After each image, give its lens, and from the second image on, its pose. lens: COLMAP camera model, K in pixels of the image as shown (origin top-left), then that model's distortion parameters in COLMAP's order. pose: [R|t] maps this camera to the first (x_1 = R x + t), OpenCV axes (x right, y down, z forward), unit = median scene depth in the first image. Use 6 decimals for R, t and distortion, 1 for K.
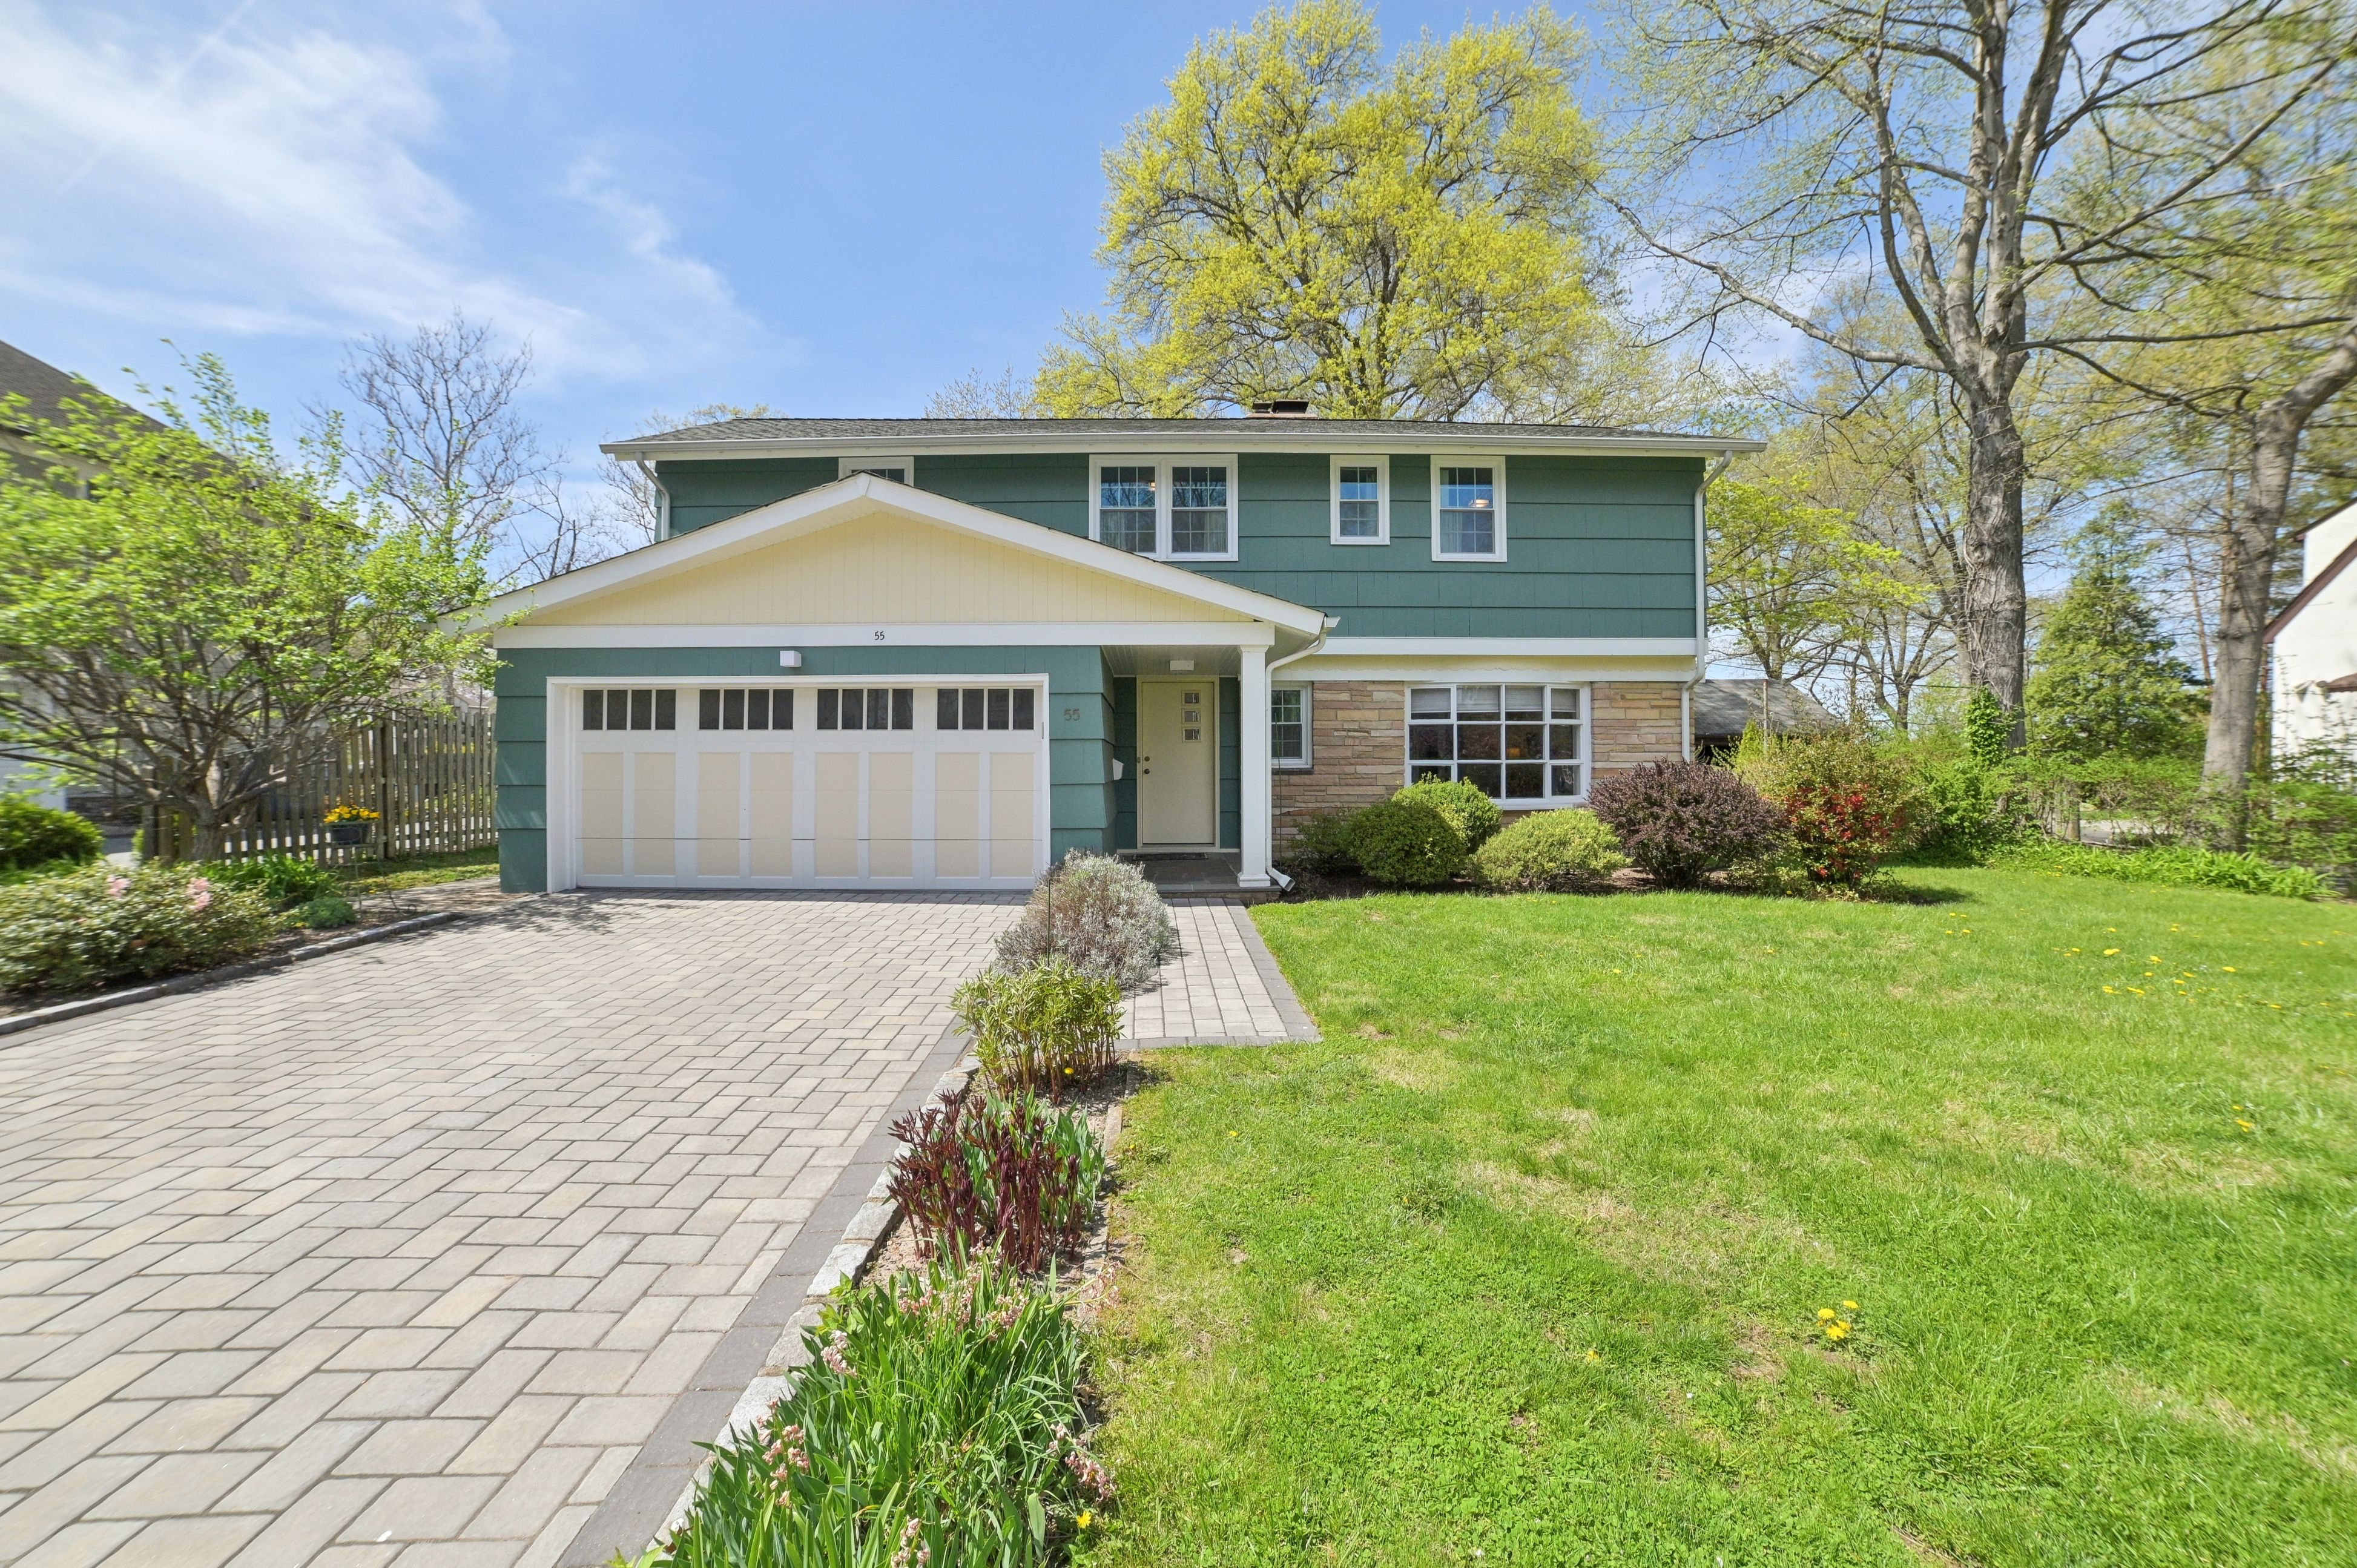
lens RADIAL K [[904.6, 0, 1179.1], [0, 904.6, 759.6], [0, 0, 1]] dist [-0.017756, 0.003963]
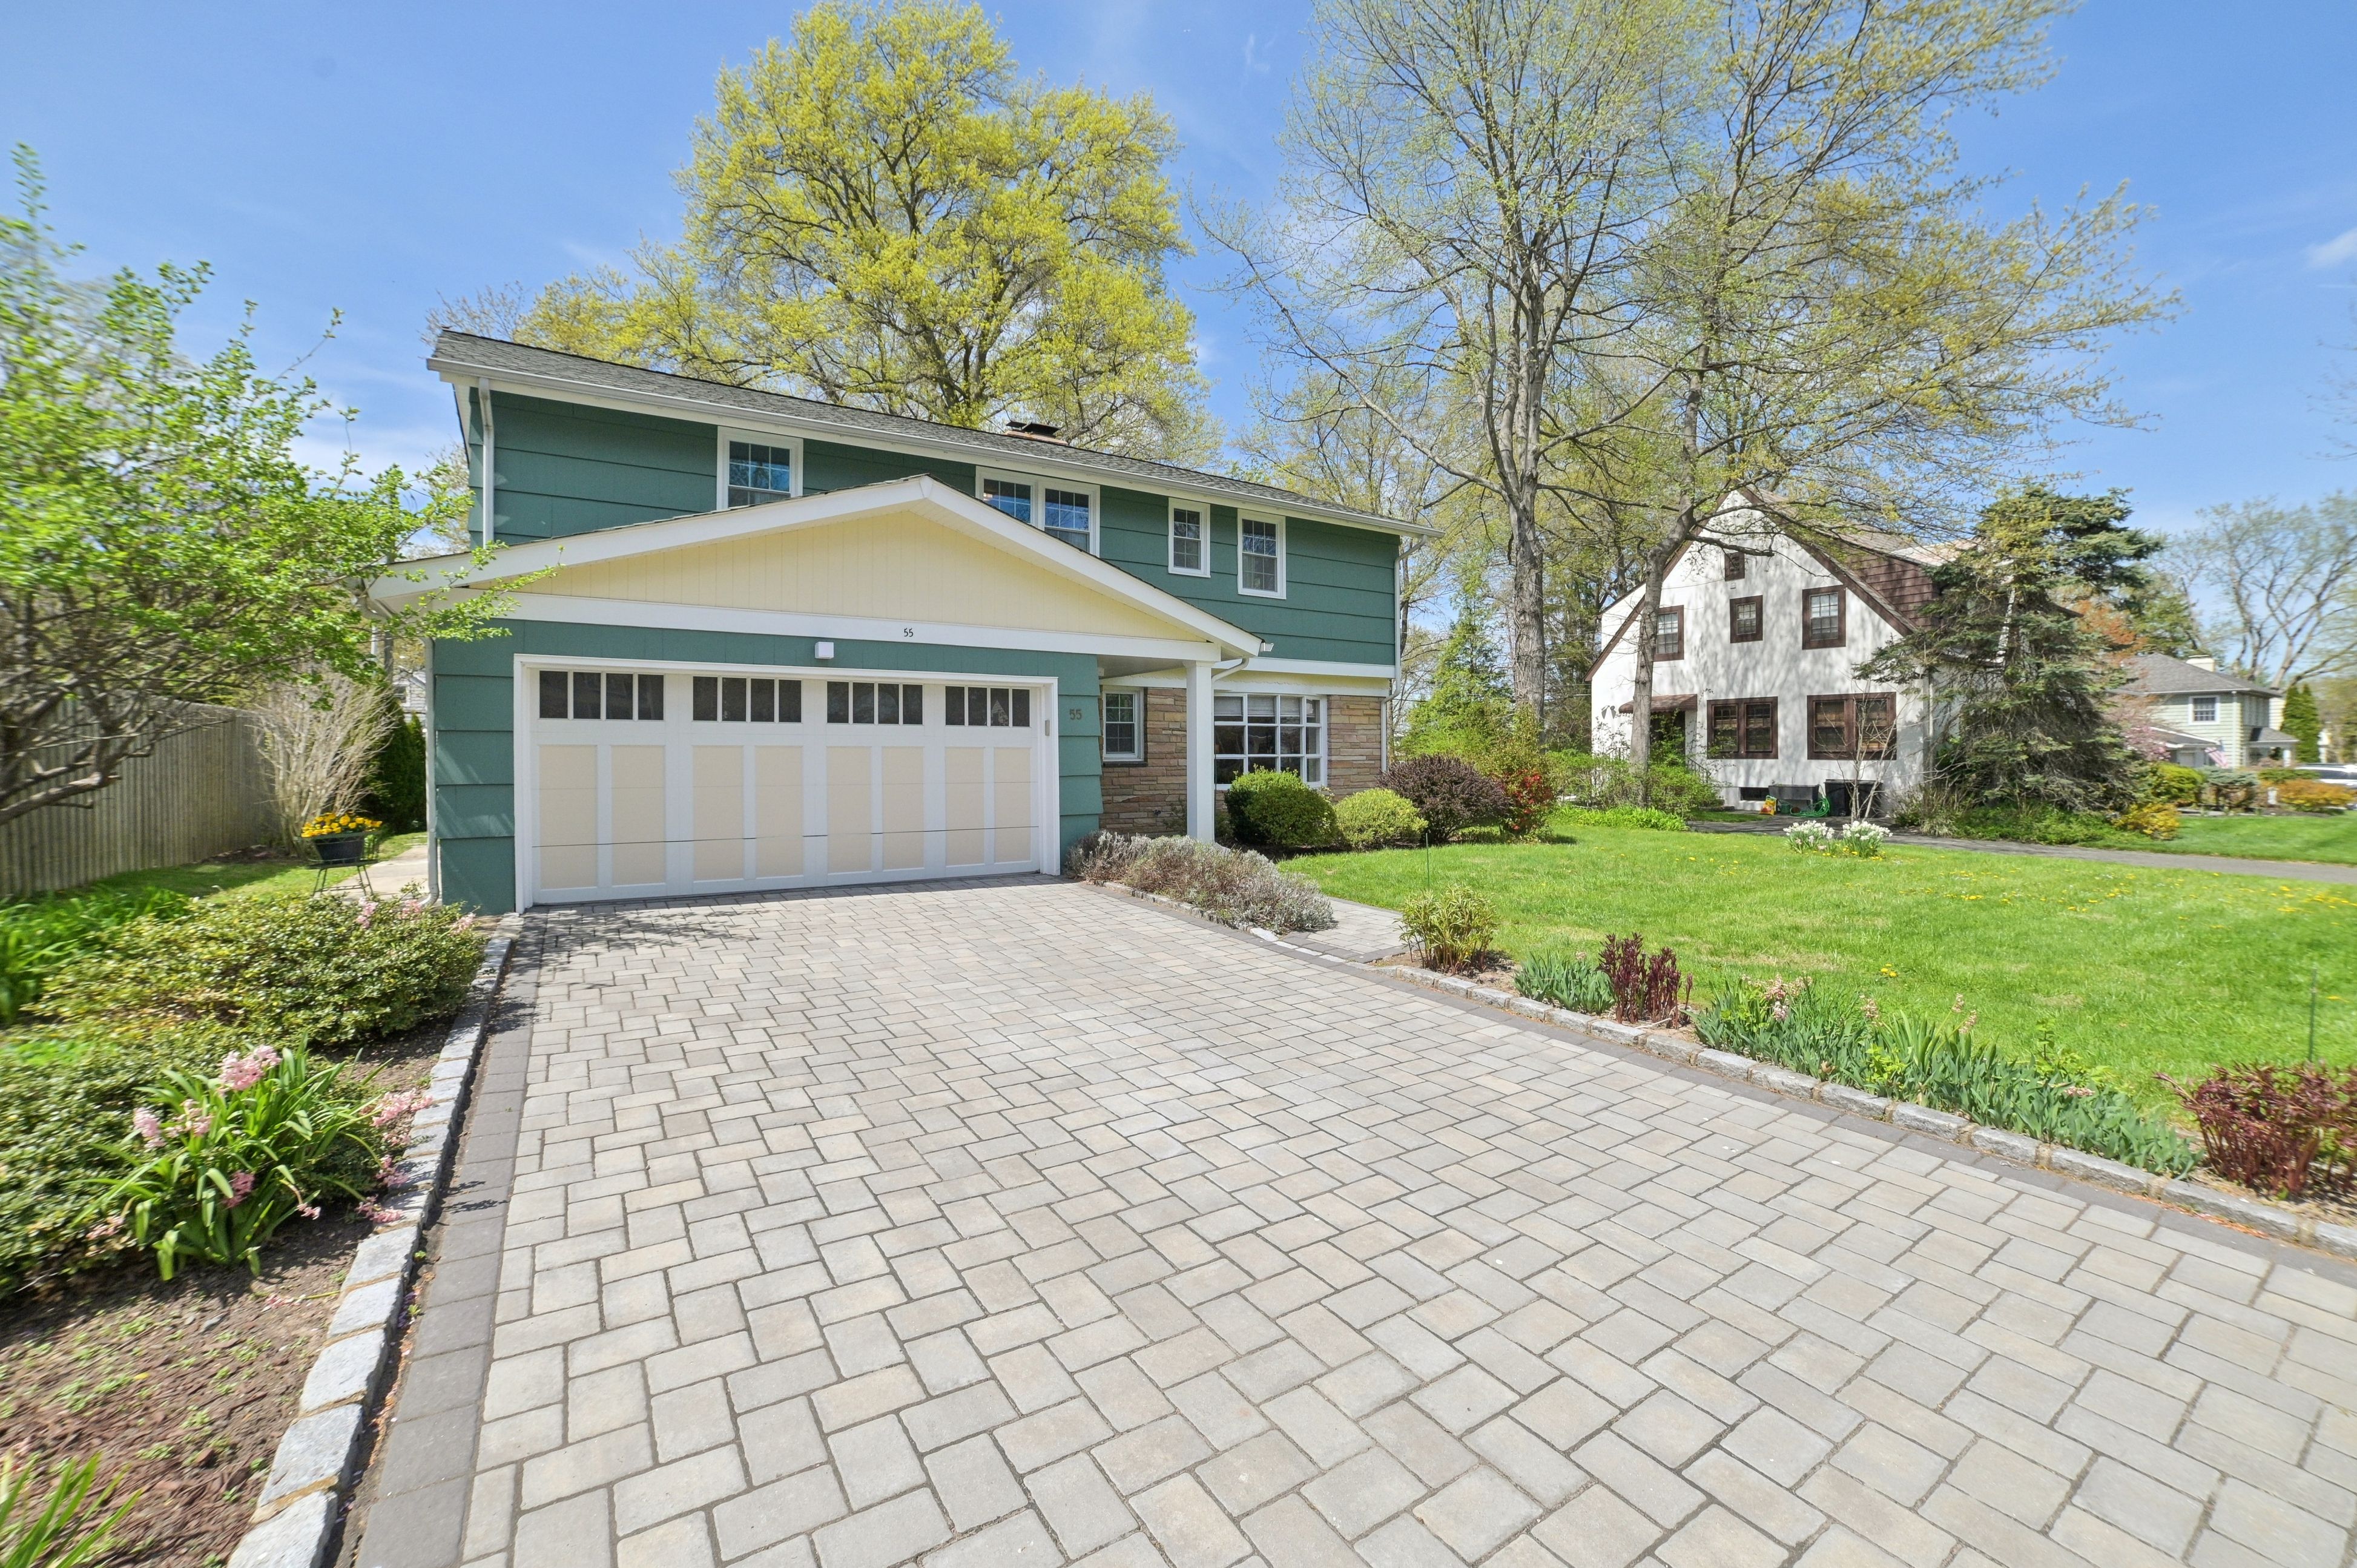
lens RADIAL K [[904.6, 0, 1121.6], [0, 904.6, 757.0], [0, 0, 1]] dist [-0.017756, 0.003963]
pose [[0.875599, -0.001884, 0.483035, -0.591749], [0.001523, 0.999998, 0.001139, 0.003419], [-0.483037, -0.000261, 0.875600, -0.016965]]
